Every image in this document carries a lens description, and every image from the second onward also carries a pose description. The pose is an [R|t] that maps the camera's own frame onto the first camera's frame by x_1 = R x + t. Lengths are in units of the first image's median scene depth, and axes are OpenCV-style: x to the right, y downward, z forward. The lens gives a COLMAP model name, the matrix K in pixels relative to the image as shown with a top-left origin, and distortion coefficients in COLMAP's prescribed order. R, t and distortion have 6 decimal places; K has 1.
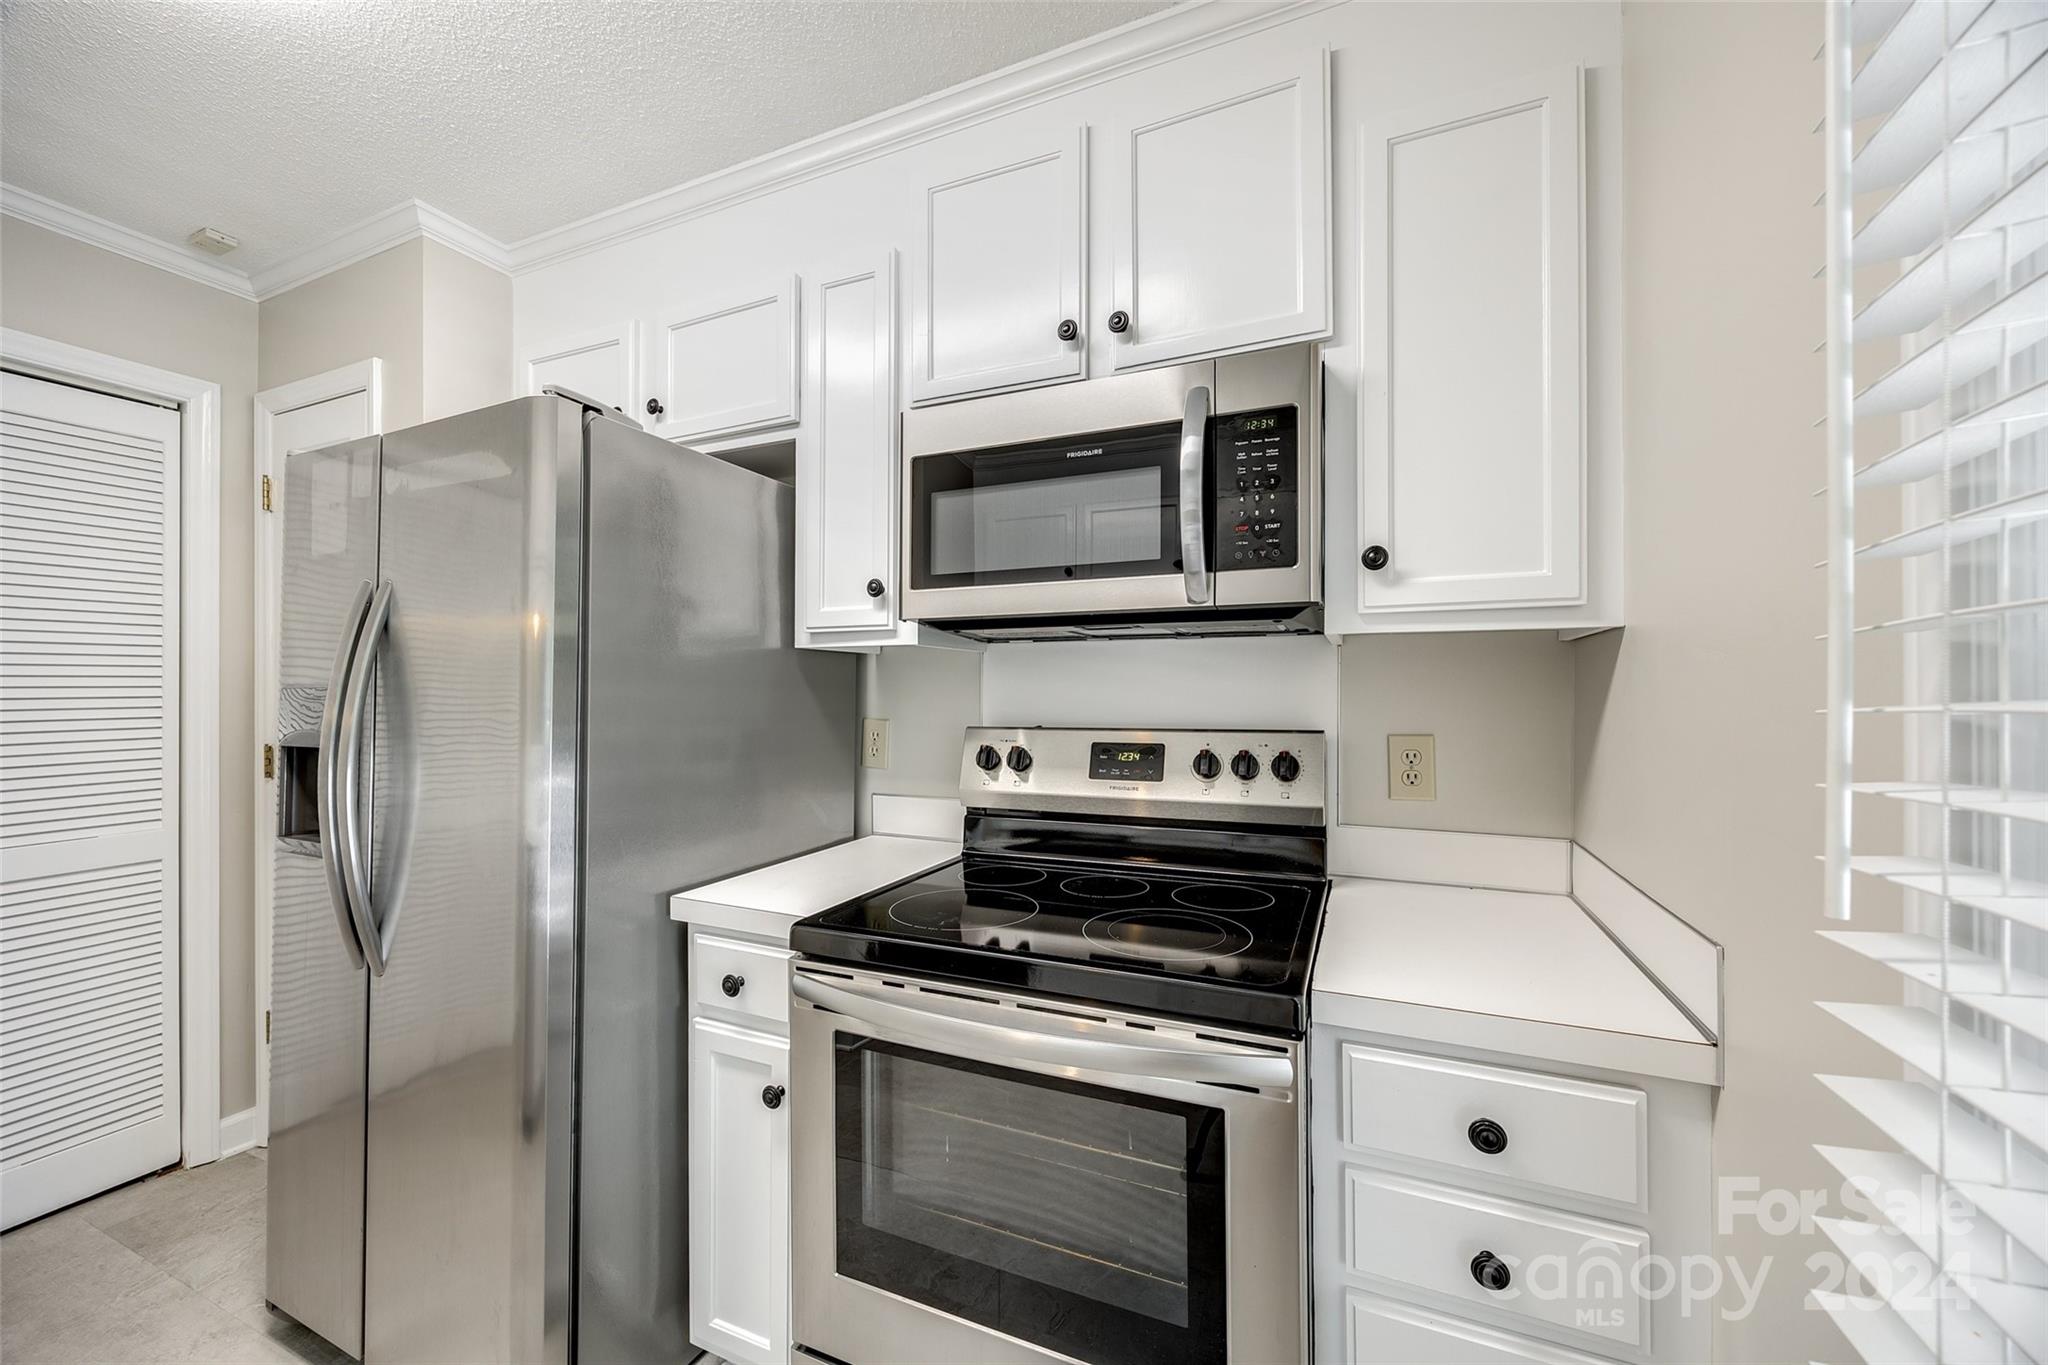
lens RADIAL K [[789.4, 0, 1028.9], [0, 789.4, 679.8], [0, 0, 1]] dist [-0.006506, -0.000061]
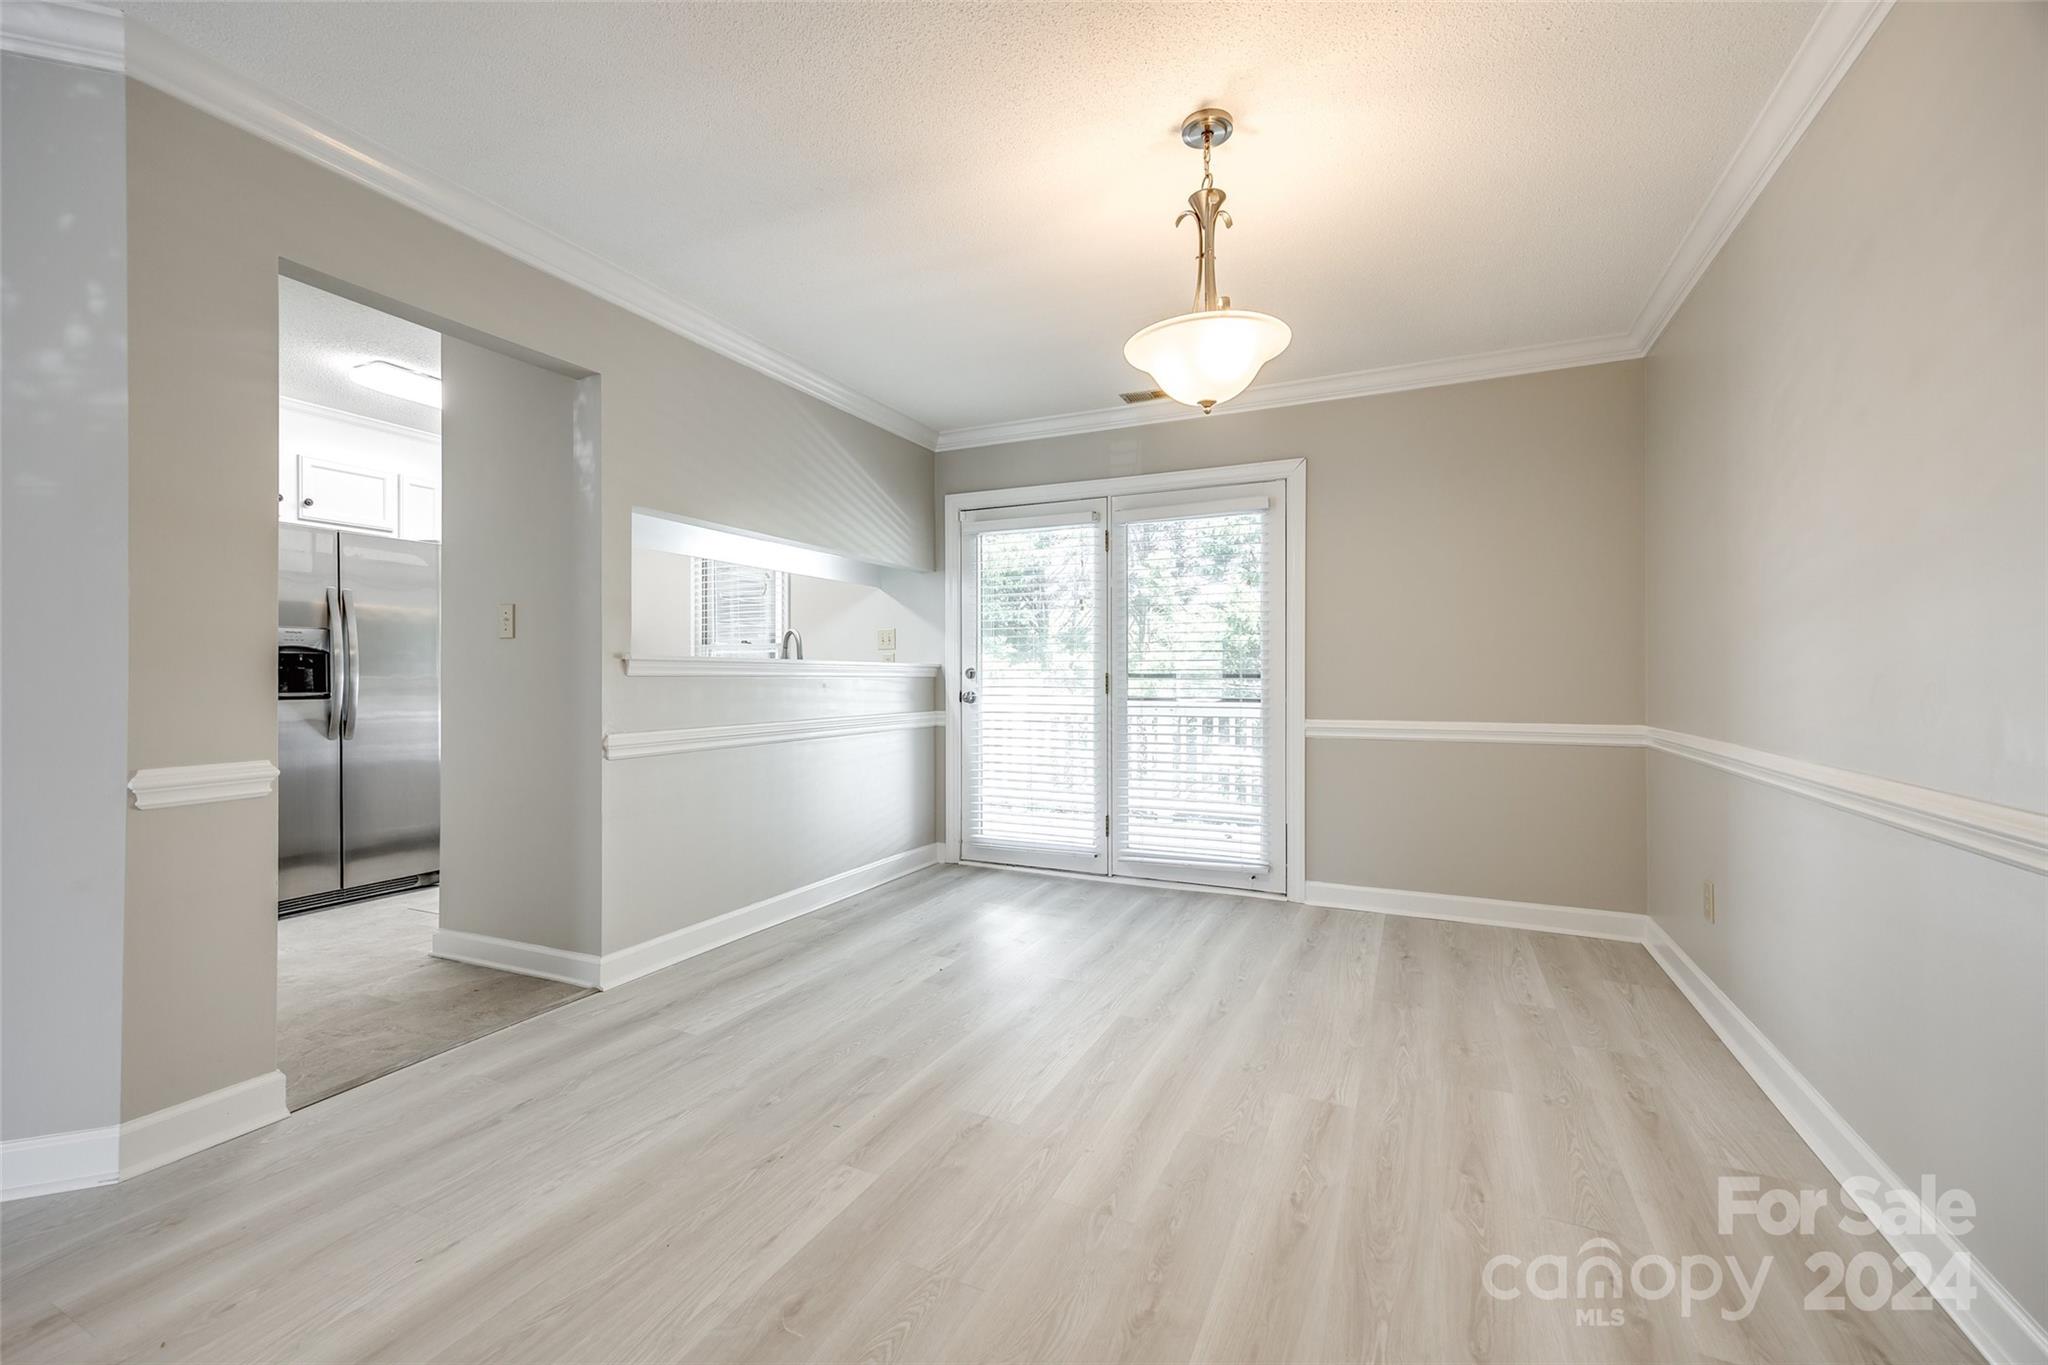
lens RADIAL K [[836.8, 0, 1012.4], [0, 836.8, 680.7], [0, 0, 1]] dist [0.010809, -0.002063]
pose [[0.032477, -0.002845, 0.999468, -3.856979], [-0.005235, 0.999982, 0.003017, 0.169018], [-0.999459, -0.005330, 0.032461, -1.407186]]
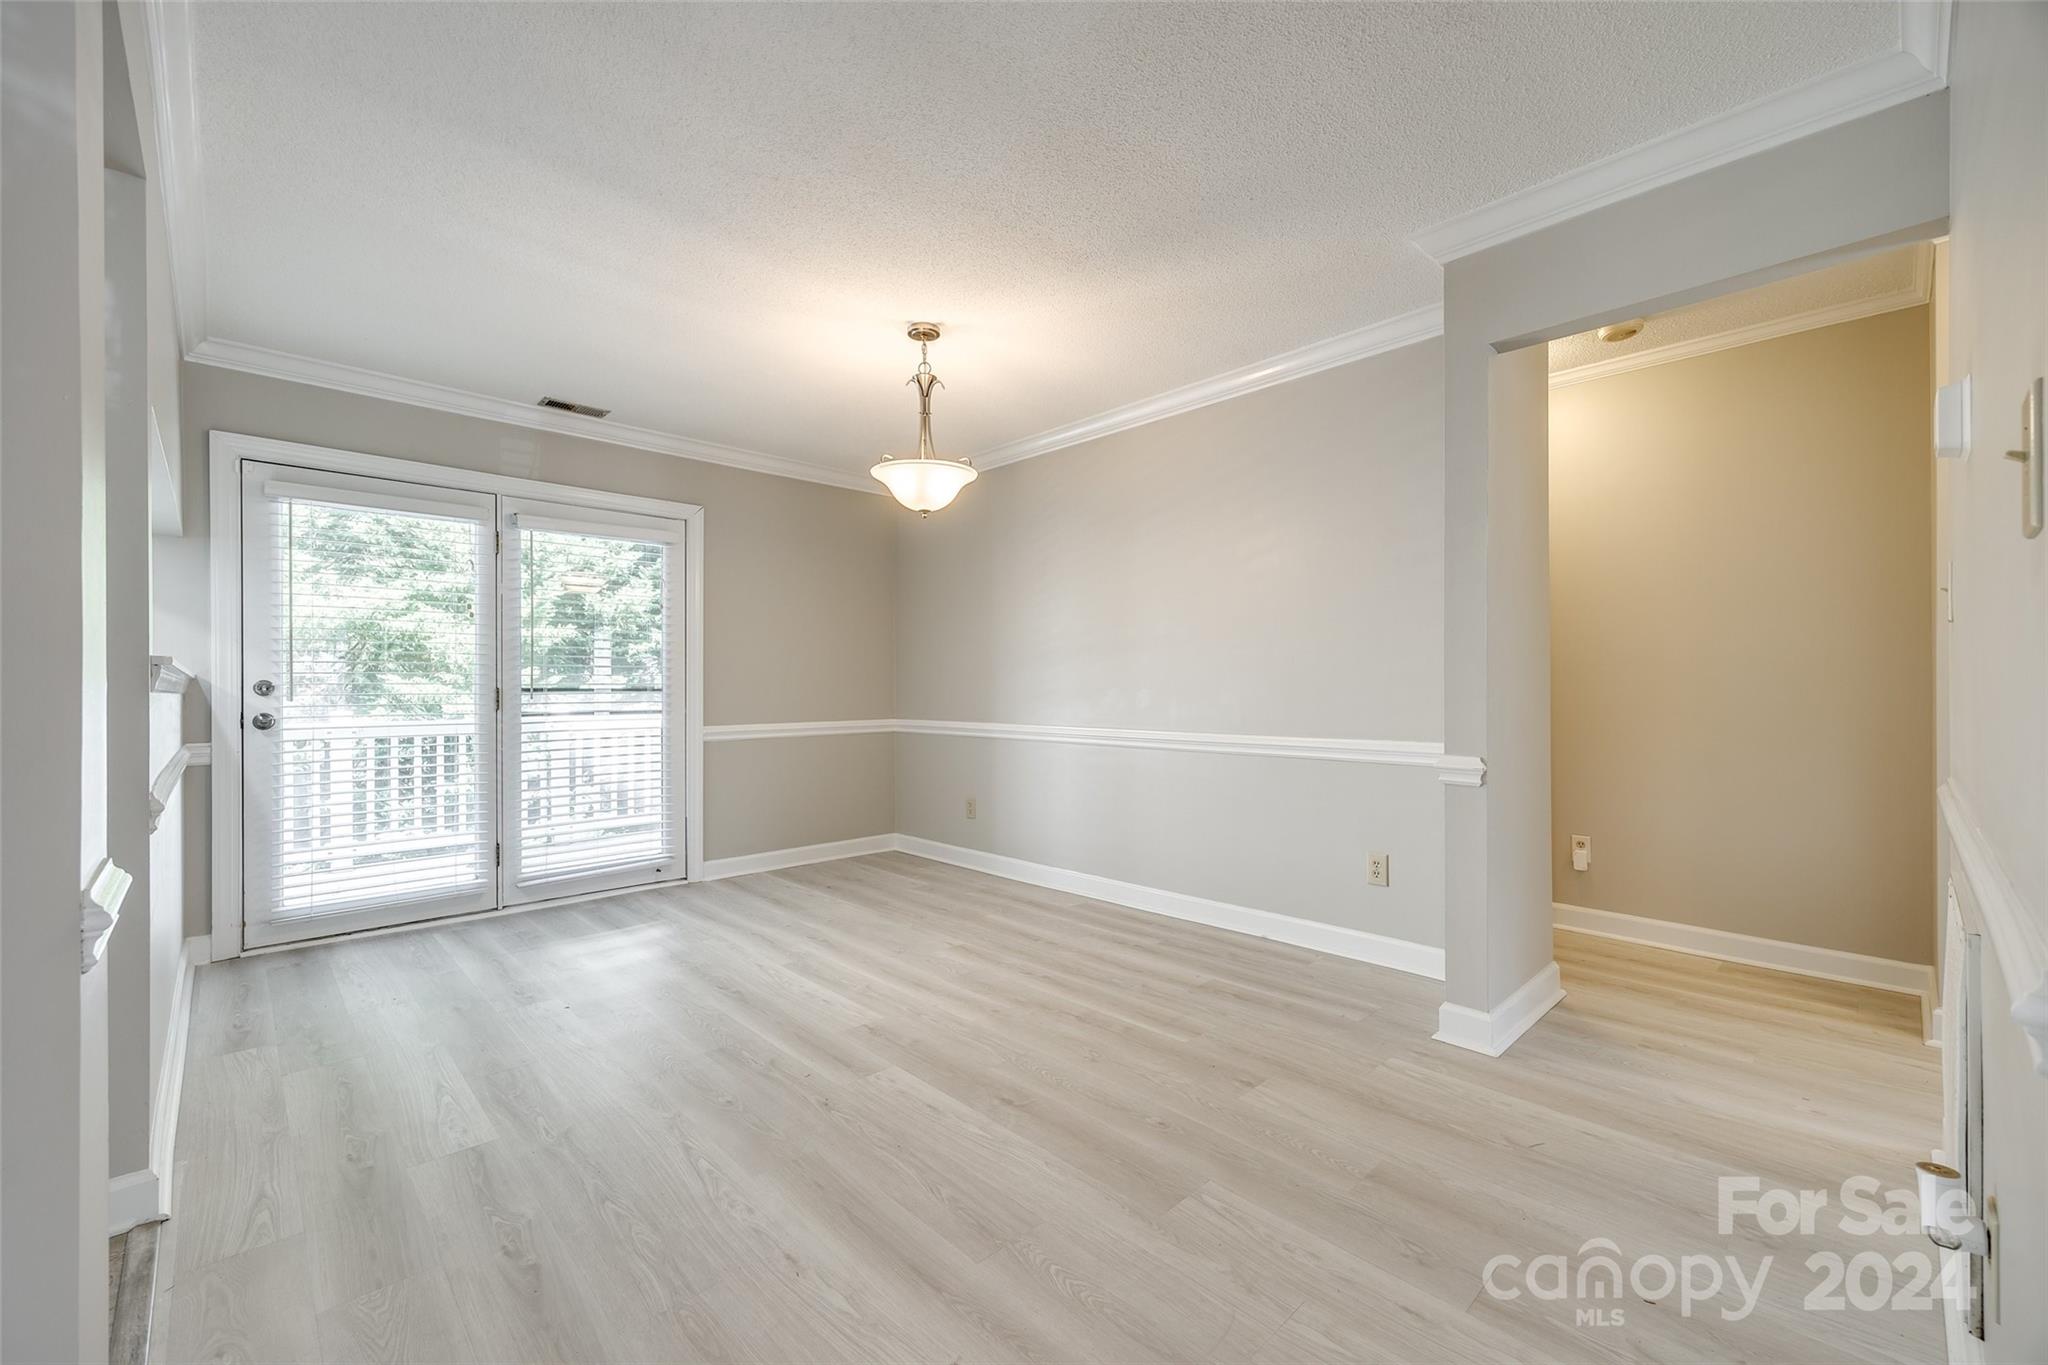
lens RADIAL K [[836.8, 0, 1030.5], [0, 836.8, 687.3], [0, 0, 1]] dist [0.010809, -0.002063]
pose [[-0.926207, 0.006170, 0.376964, -3.456131], [0.004116, 0.999972, -0.006255, 0.173898], [-0.376992, -0.004242, -0.926207, 0.444942]]
